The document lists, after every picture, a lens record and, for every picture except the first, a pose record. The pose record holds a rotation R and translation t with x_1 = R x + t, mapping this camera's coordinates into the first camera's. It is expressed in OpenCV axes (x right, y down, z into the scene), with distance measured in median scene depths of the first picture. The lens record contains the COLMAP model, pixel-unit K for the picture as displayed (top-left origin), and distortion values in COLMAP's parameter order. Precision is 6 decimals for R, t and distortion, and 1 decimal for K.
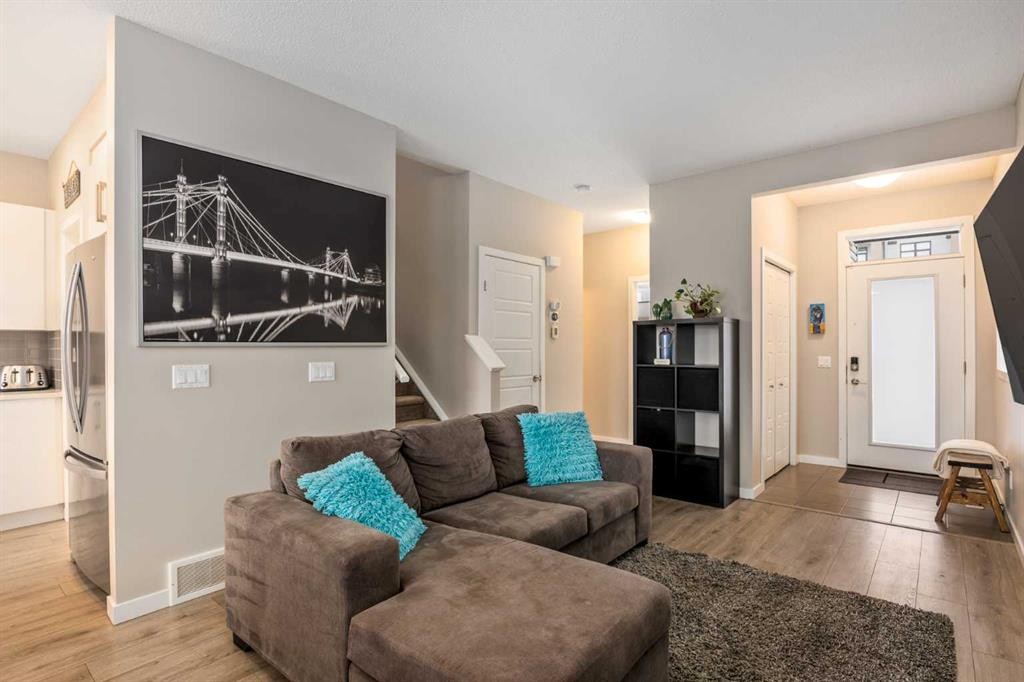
lens RADIAL K [[496.4, 0, 519.5], [0, 496.4, 344.4], [0, 0, 1]] dist [-0.011808, -0.000231]
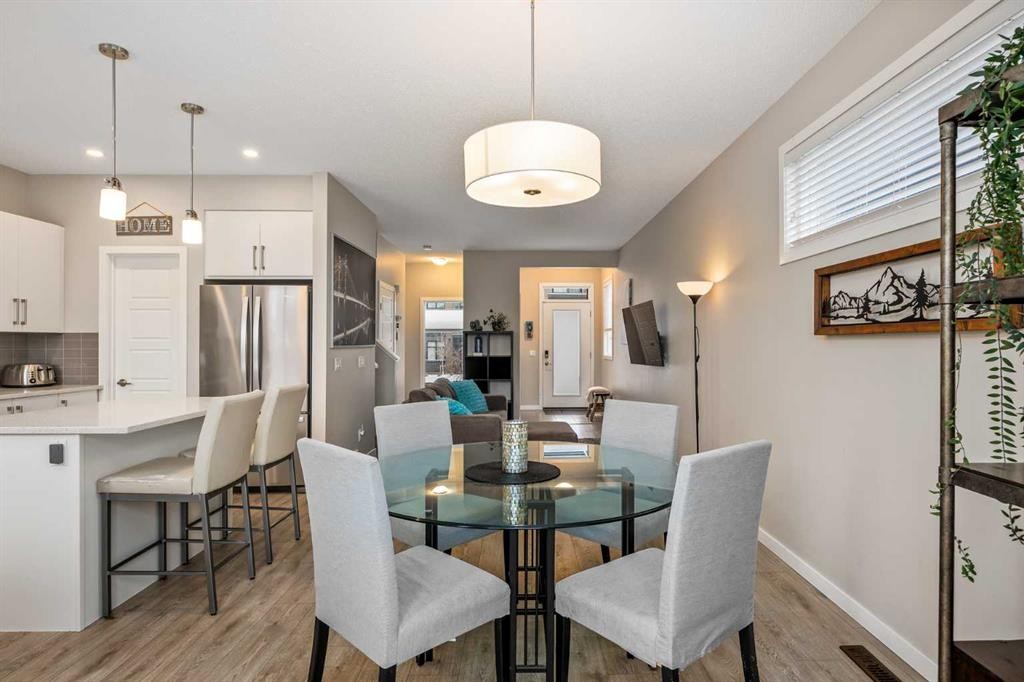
lens RADIAL K [[496.4, 0, 519.5], [0, 496.4, 344.4], [0, 0, 1]] dist [-0.011808, -0.000231]
pose [[0.770191, -0.001082, 0.637813, -0.741884], [-0.003860, 0.999972, 0.006358, -0.011864], [-0.637802, -0.007359, 0.770165, -0.481103]]
